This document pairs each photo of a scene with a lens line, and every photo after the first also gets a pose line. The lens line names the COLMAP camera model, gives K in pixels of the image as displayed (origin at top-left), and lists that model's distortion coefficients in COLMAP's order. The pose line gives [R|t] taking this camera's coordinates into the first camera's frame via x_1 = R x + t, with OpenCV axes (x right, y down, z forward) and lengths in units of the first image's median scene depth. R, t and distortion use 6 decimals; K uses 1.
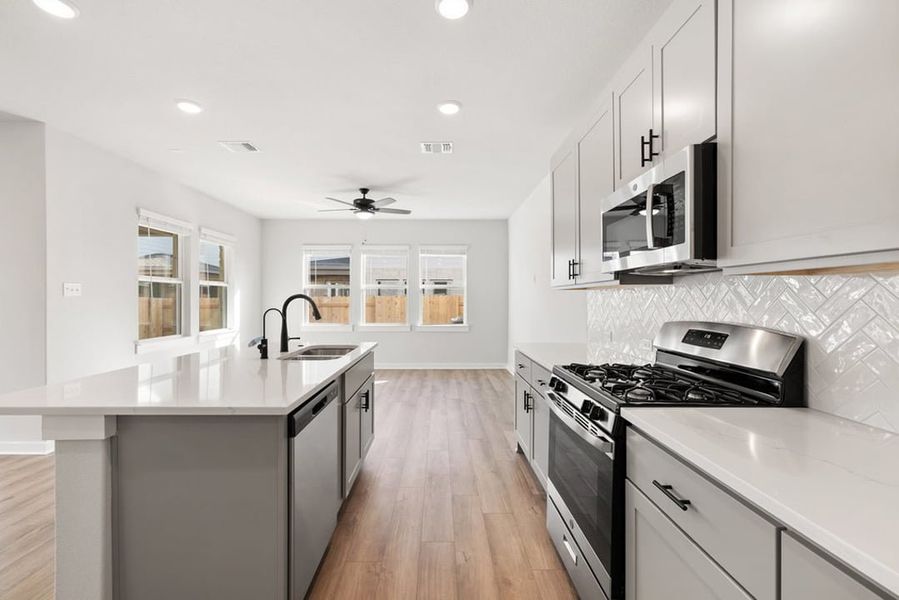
lens RADIAL K [[380.2, 0, 442.9], [0, 380.2, 300.2], [0, 0, 1]] dist [-0.001552, 0.000148]
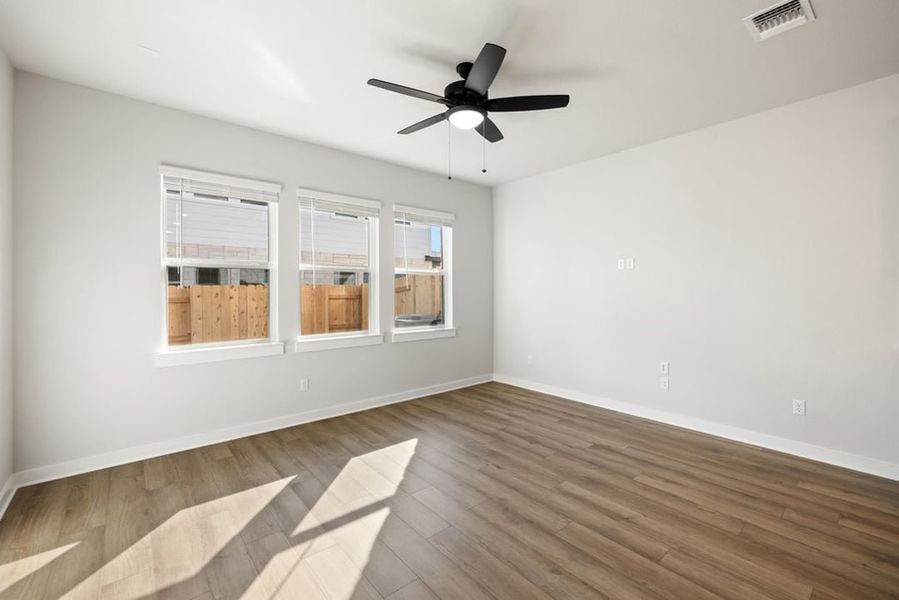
lens RADIAL K [[380.2, 0, 457.4], [0, 380.2, 290.1], [0, 0, 1]] dist [-0.001552, 0.000148]
pose [[0.759616, -0.003262, 0.650363, -0.600079], [0.004297, 0.999991, -0.000004, -0.005060], [-0.650357, 0.002798, 0.759623, 0.710396]]
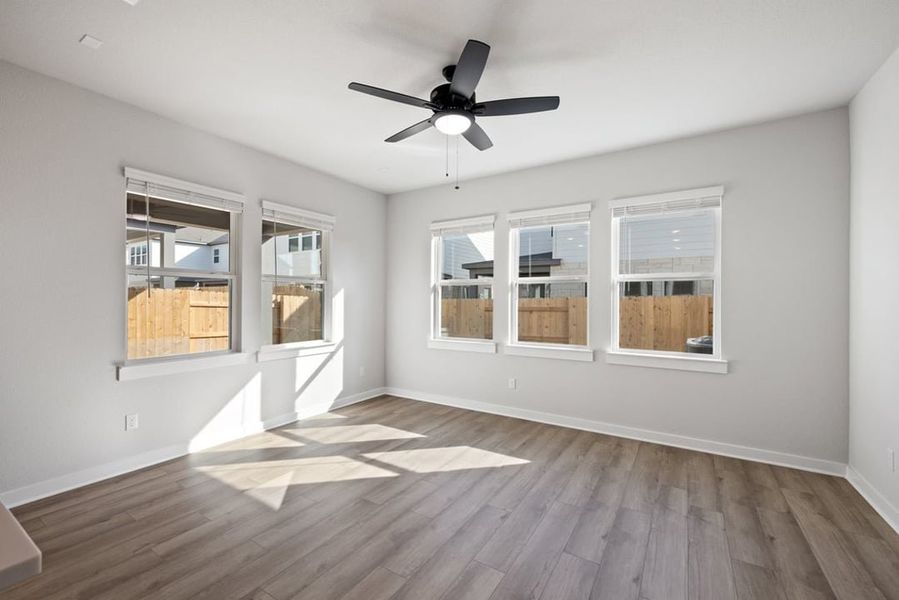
lens RADIAL K [[380.2, 0, 445.1], [0, 380.2, 298.5], [0, 0, 1]] dist [-0.001552, 0.000148]
pose [[0.838290, -0.002143, -0.545220, 0.050438], [-0.004774, 0.999925, -0.011270, -0.000776], [0.545203, 0.012050, 0.838217, 0.668722]]
